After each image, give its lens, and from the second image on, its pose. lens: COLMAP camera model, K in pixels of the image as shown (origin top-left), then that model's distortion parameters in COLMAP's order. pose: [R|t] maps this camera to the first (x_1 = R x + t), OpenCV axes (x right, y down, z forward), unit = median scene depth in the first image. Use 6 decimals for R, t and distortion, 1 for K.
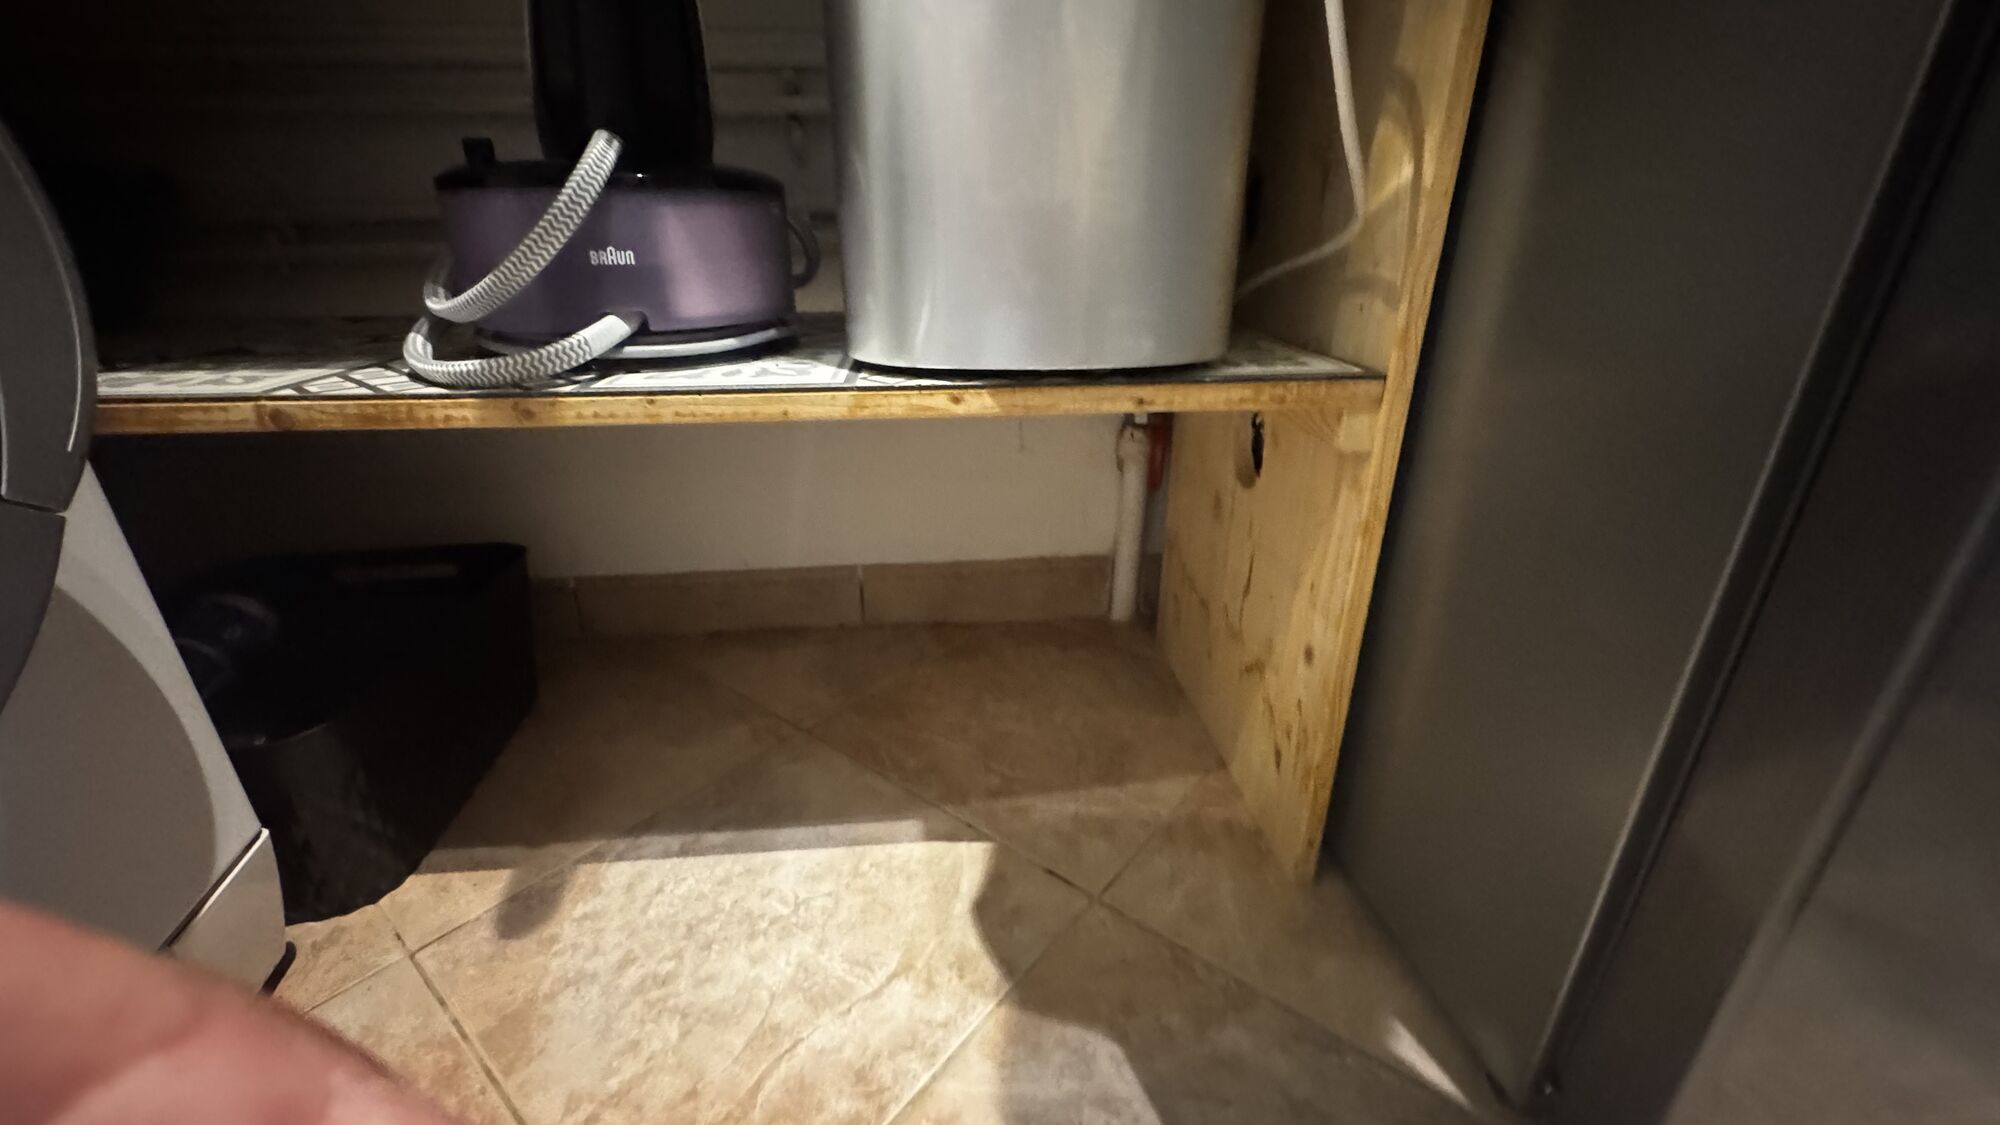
lens RADIAL K [[802.8, 0, 999.7], [0, 802.8, 559.8], [0, 0, 1]] dist [0.000073, -0.000254]
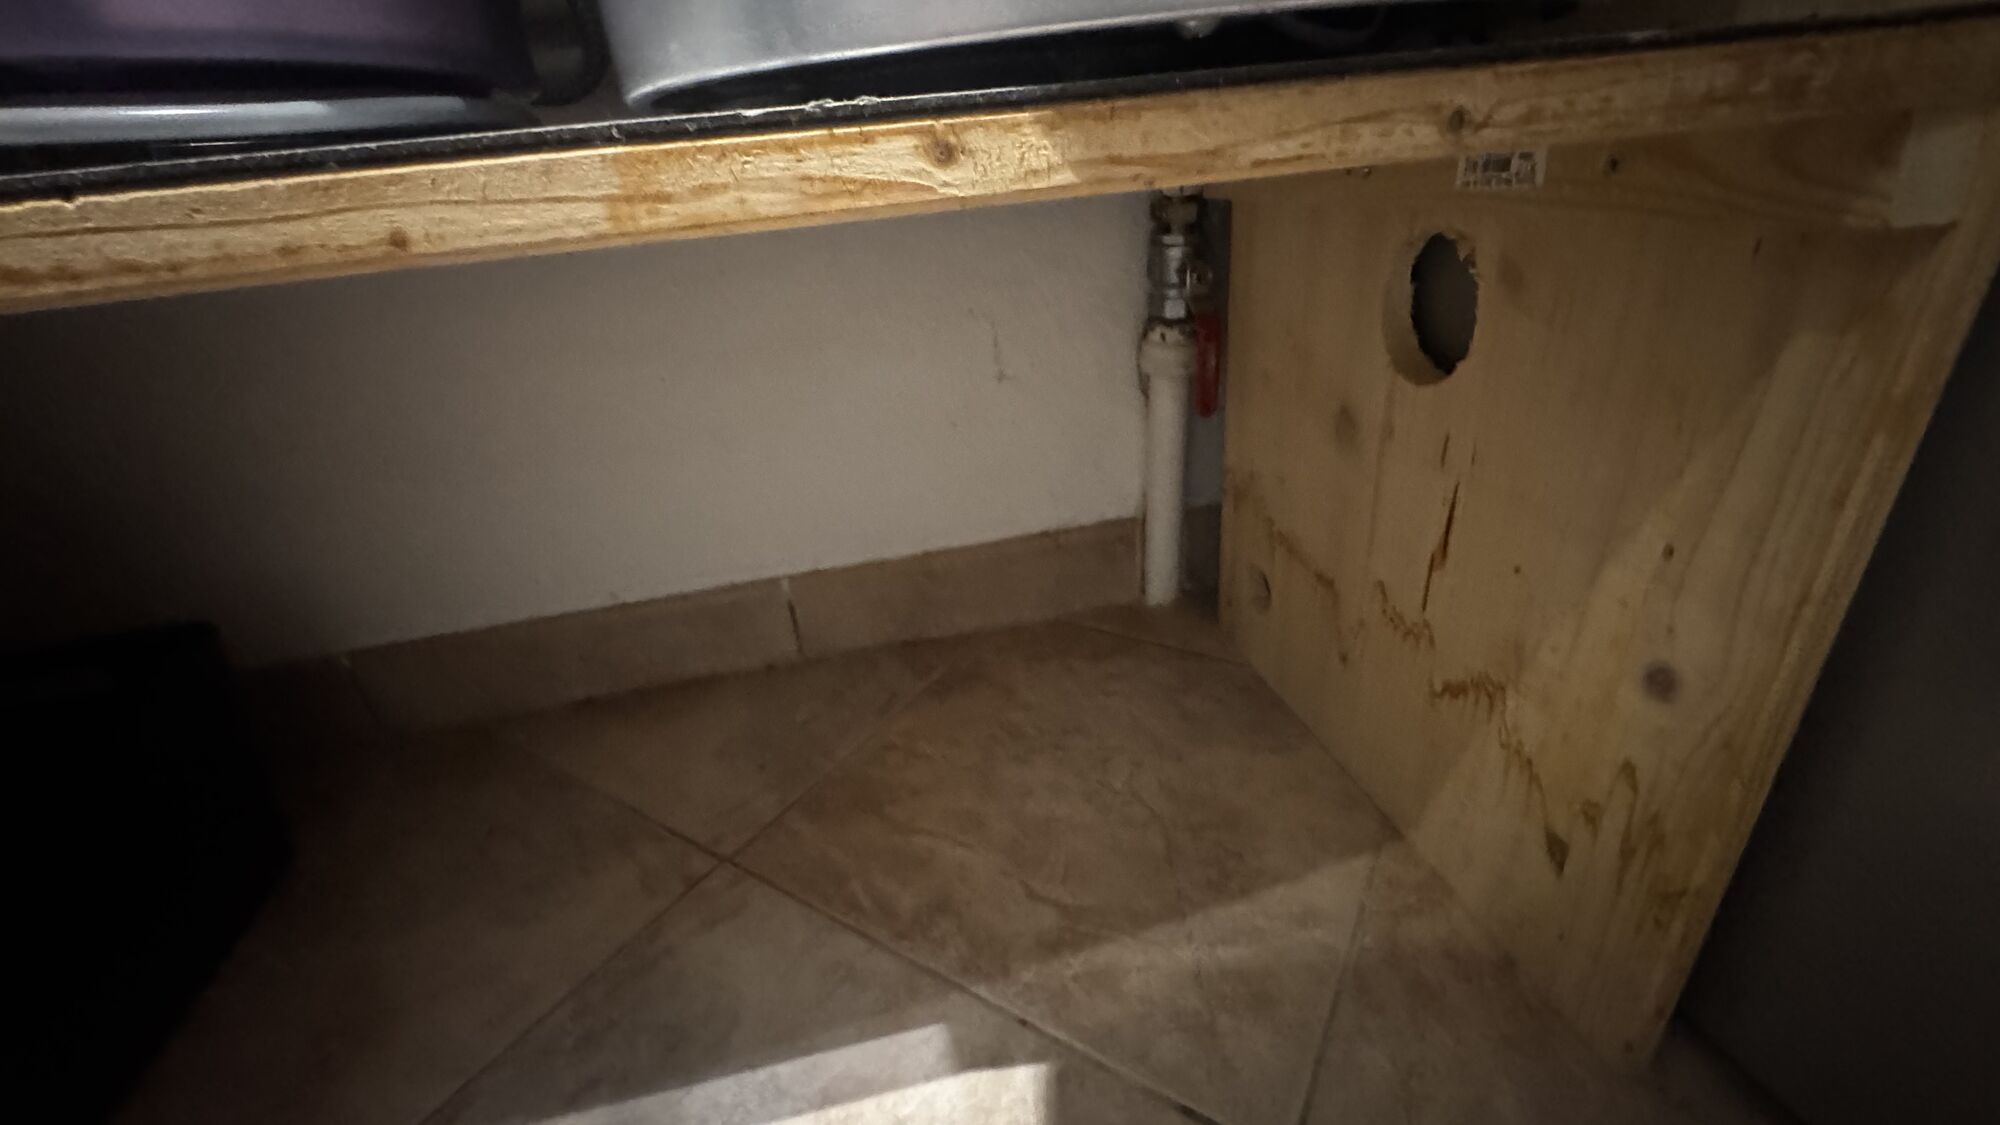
lens RADIAL K [[802.8, 0, 1002.2], [0, 802.8, 567.2], [0, 0, 1]] dist [0.000073, -0.000254]
pose [[0.989748, -0.126955, 0.065432, -0.041707], [0.122687, 0.990276, 0.065586, -0.028577], [-0.073122, -0.056886, 0.995699, 0.375359]]
